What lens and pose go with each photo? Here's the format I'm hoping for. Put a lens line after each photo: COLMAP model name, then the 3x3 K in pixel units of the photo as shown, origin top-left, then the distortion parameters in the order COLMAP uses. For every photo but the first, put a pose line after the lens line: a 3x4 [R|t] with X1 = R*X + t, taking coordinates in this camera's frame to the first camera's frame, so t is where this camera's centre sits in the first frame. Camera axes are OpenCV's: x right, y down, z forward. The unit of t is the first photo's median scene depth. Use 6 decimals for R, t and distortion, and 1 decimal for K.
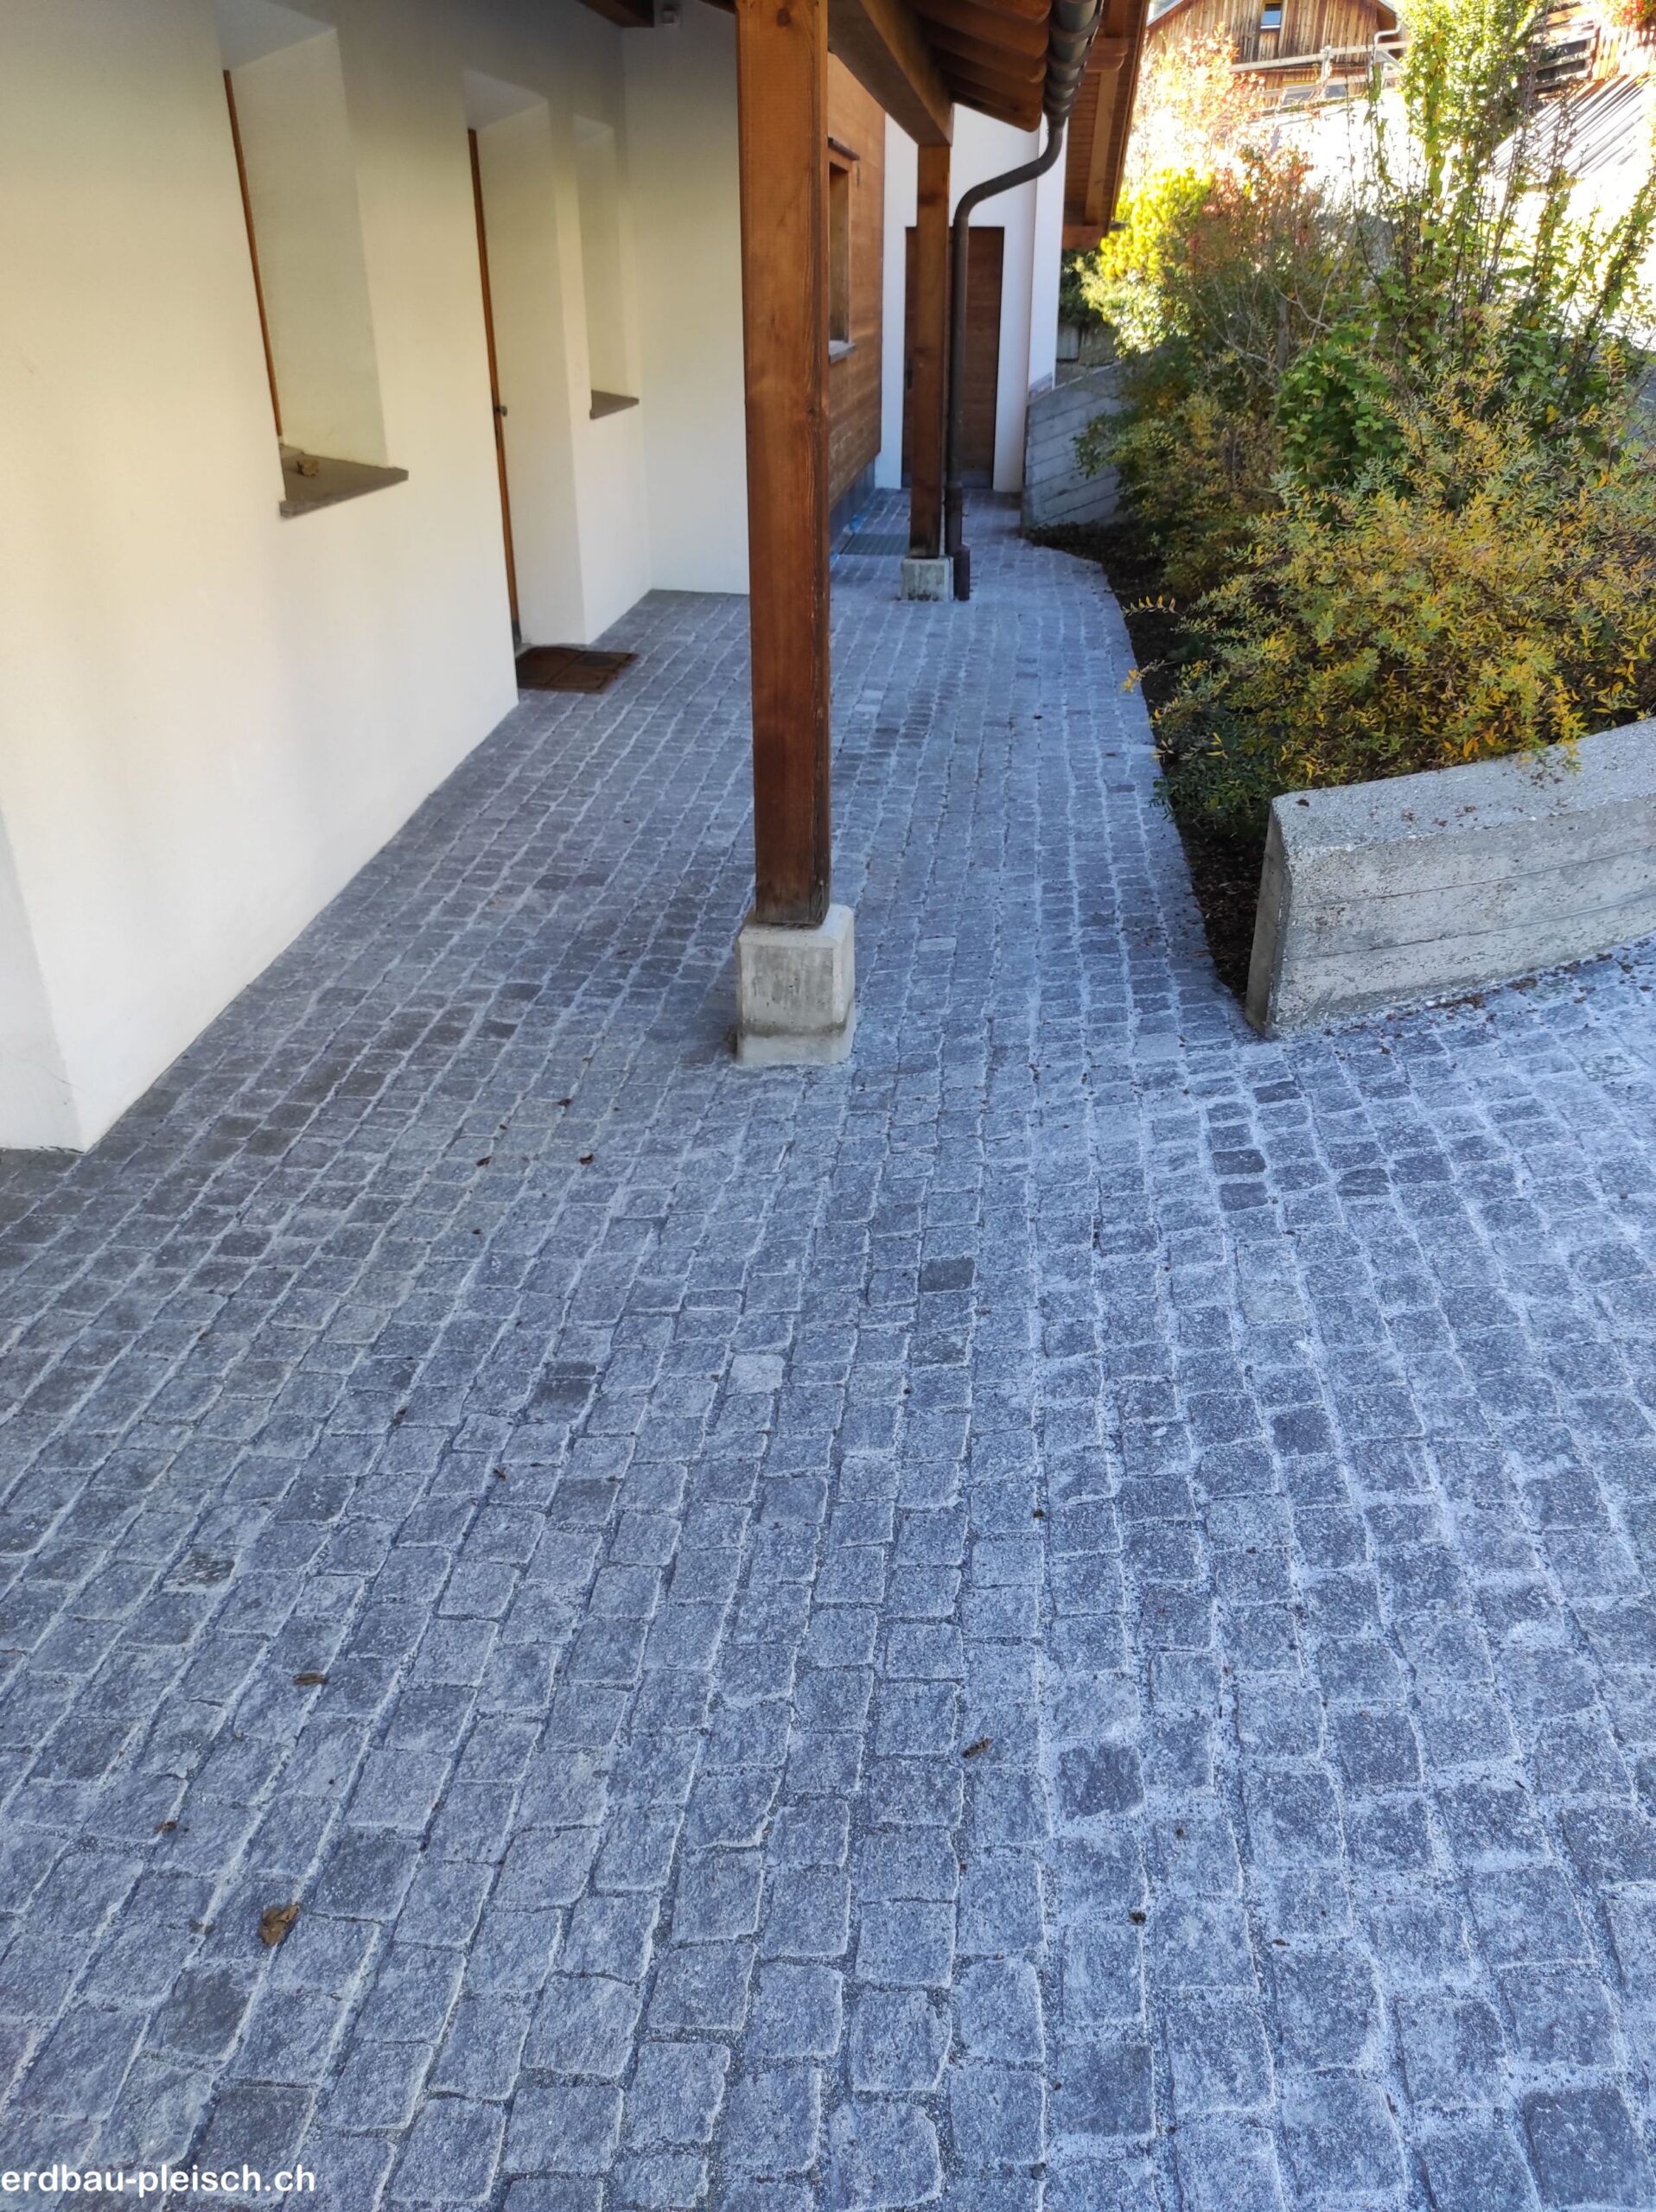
lens RADIAL K [[1641.8, 0, 828.0], [0, 1641.8, 1106.0], [0, 0, 1]] dist [0.067724, -0.072466]
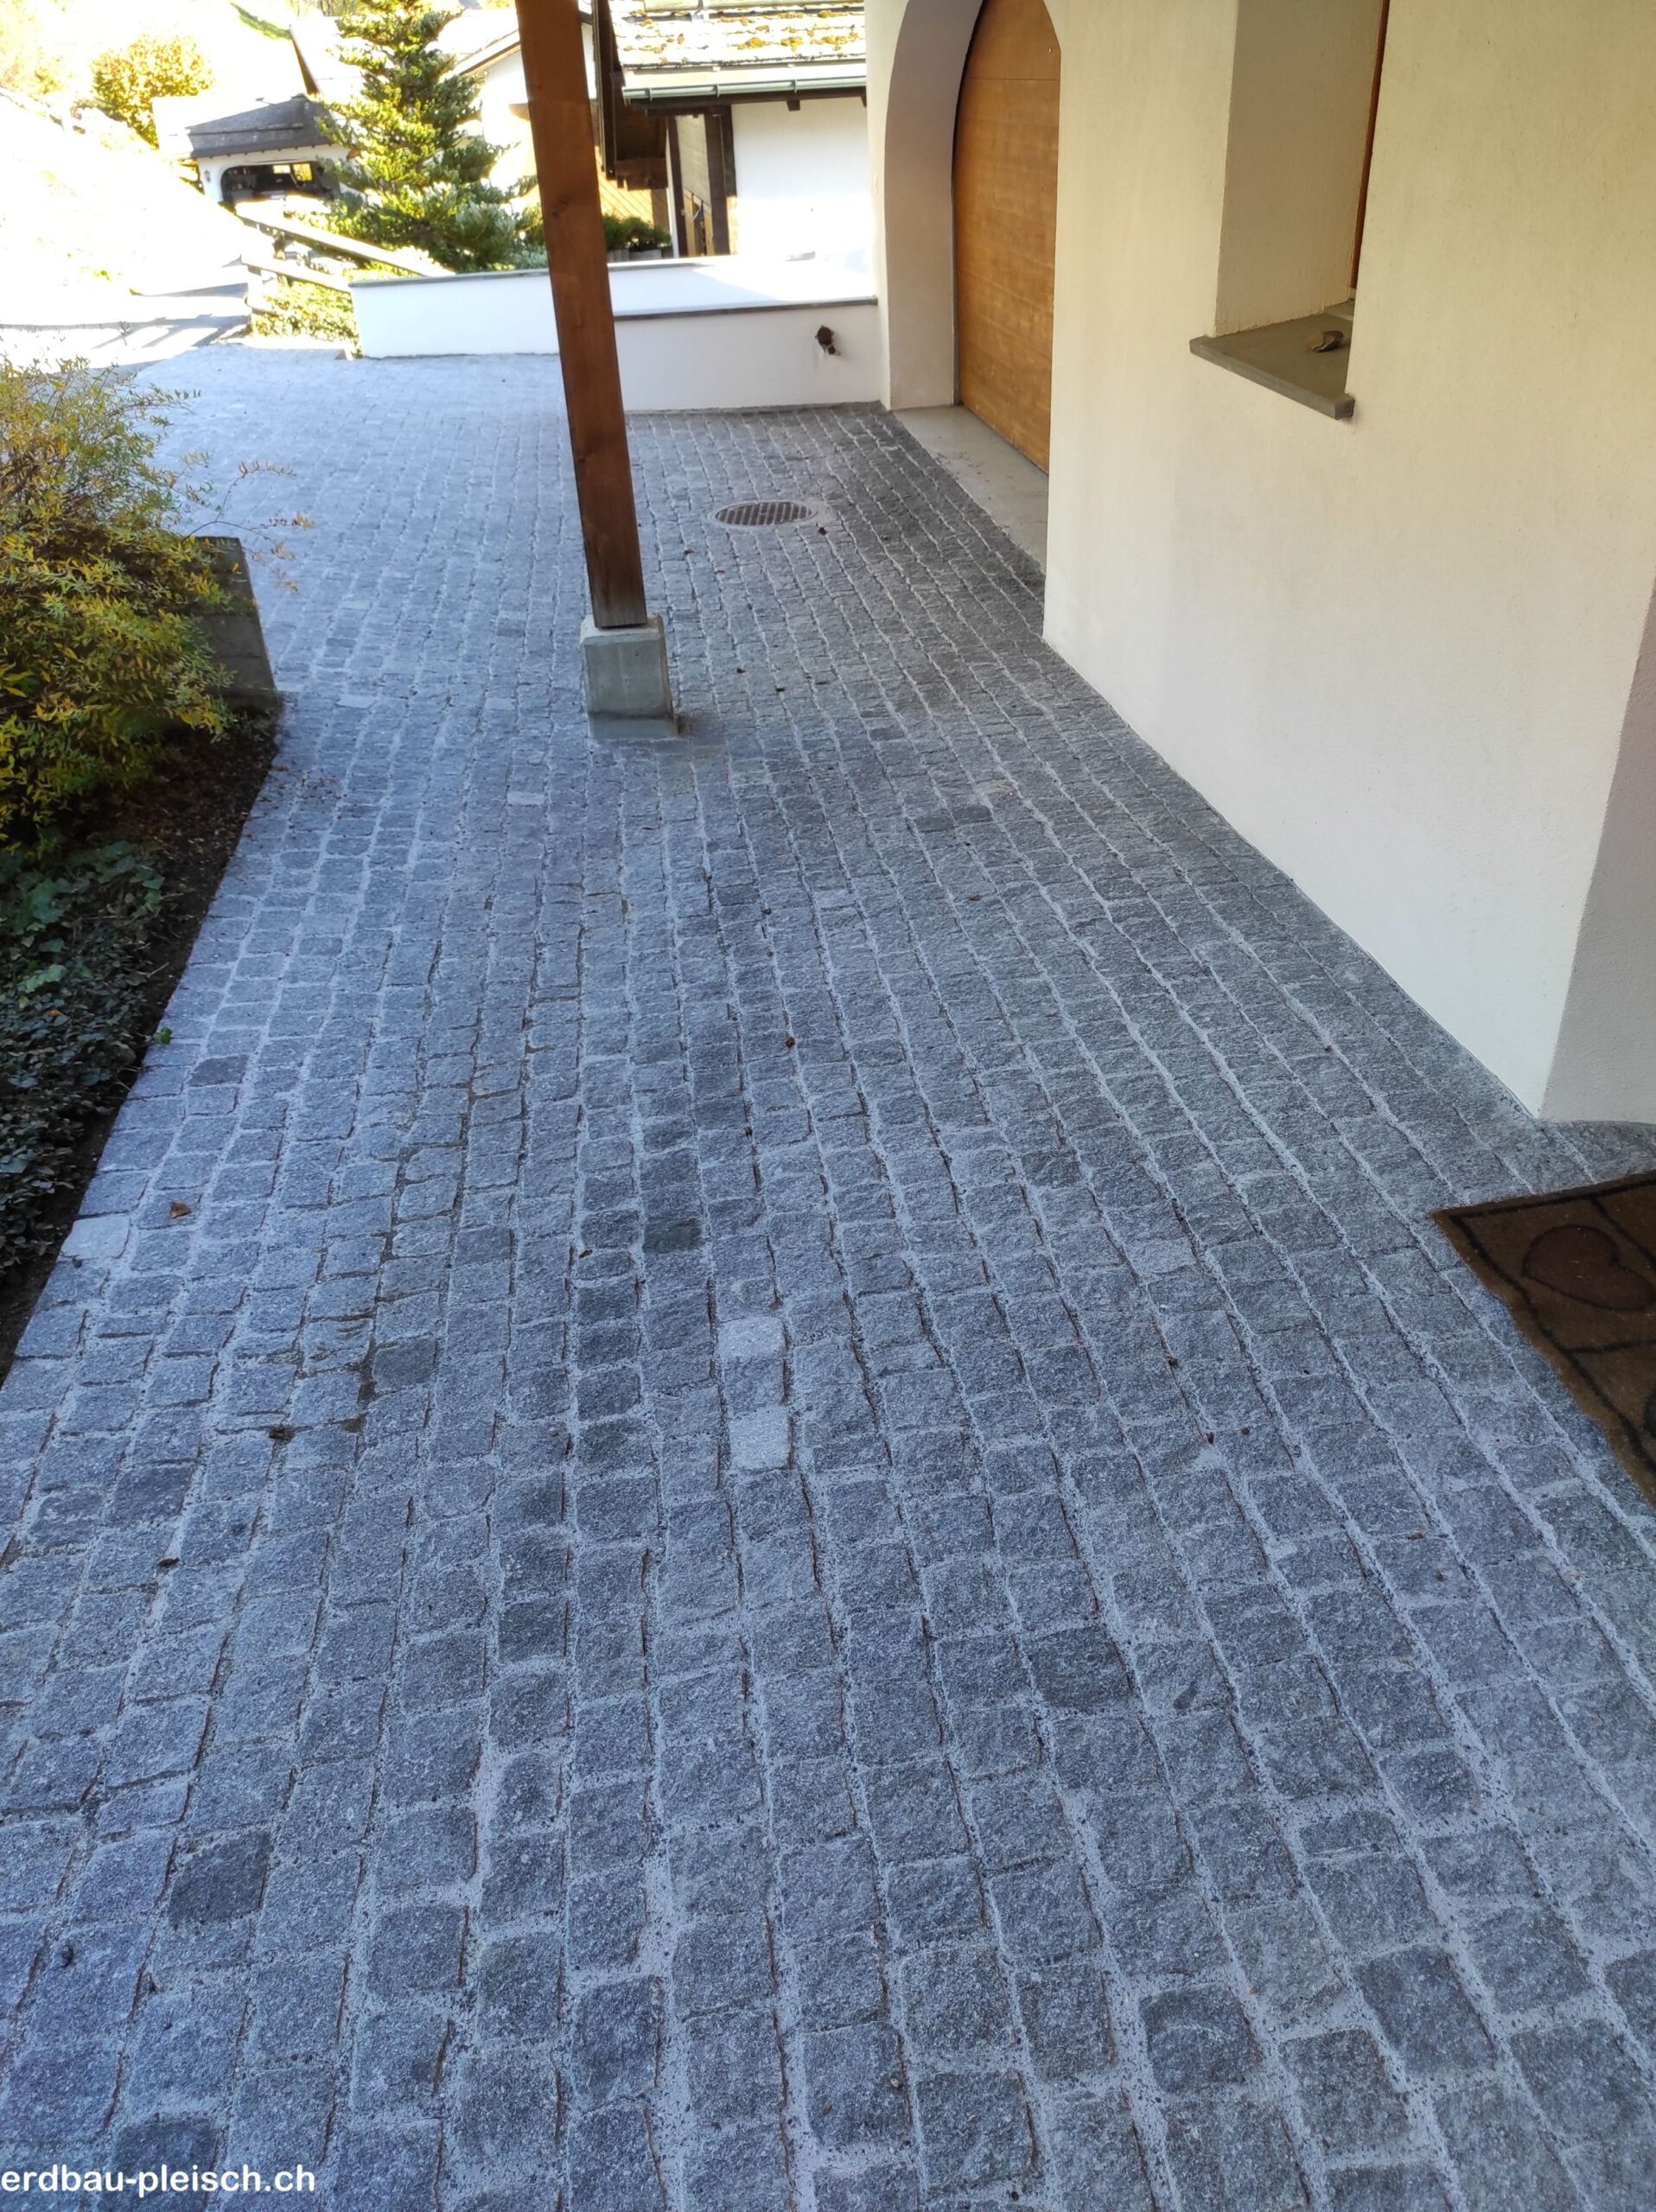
lens RADIAL K [[1641.8, 0, 828.0], [0, 1641.8, 1106.0], [0, 0, 1]] dist [0.067724, -0.072466]
pose [[-0.971249, 0.162653, -0.173836, 0.132803], [-0.063967, 0.525047, 0.848666, -1.234626], [0.229311, 0.835386, -0.499547, 2.412773]]
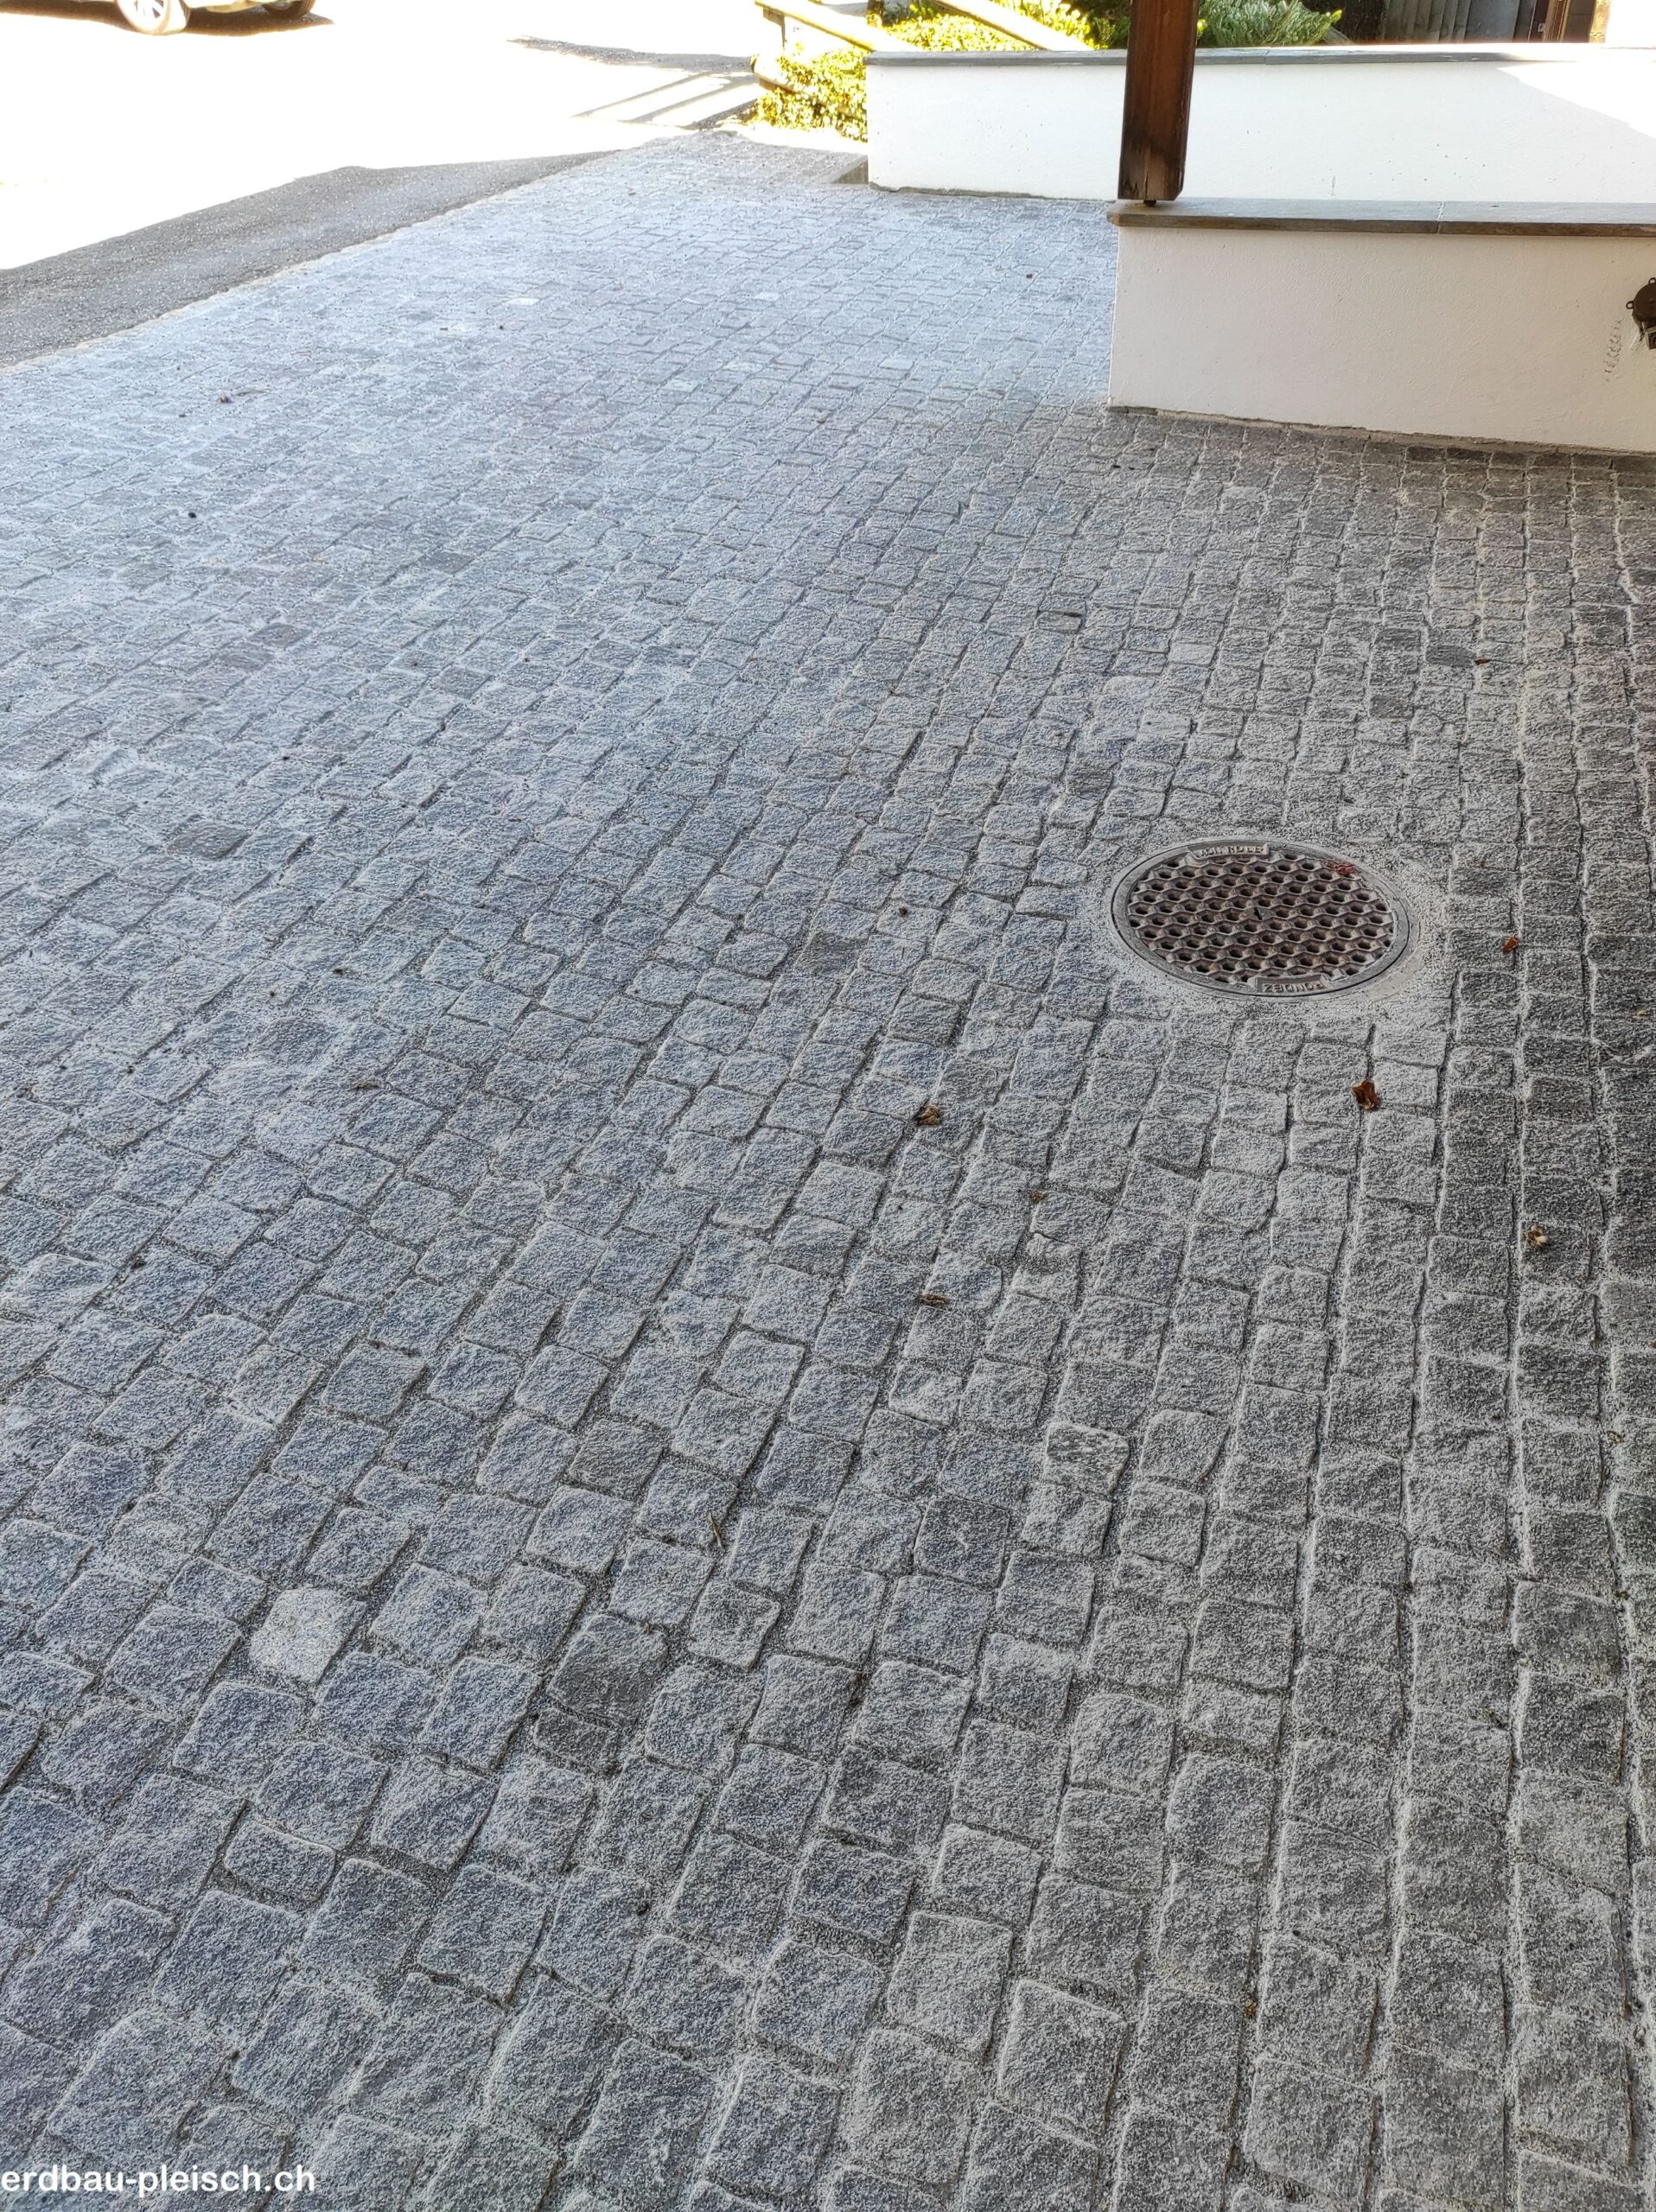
lens RADIAL K [[1634.8, 0, 812.2], [0, 1634.8, 1099.4], [0, 0, 1]] dist [0.075213, -0.065550]
pose [[-0.974772, -0.104906, 0.197015, -0.297957], [0.137316, 0.414013, 0.899854, -0.411141], [-0.175967, 0.904206, -0.389163, 0.909417]]
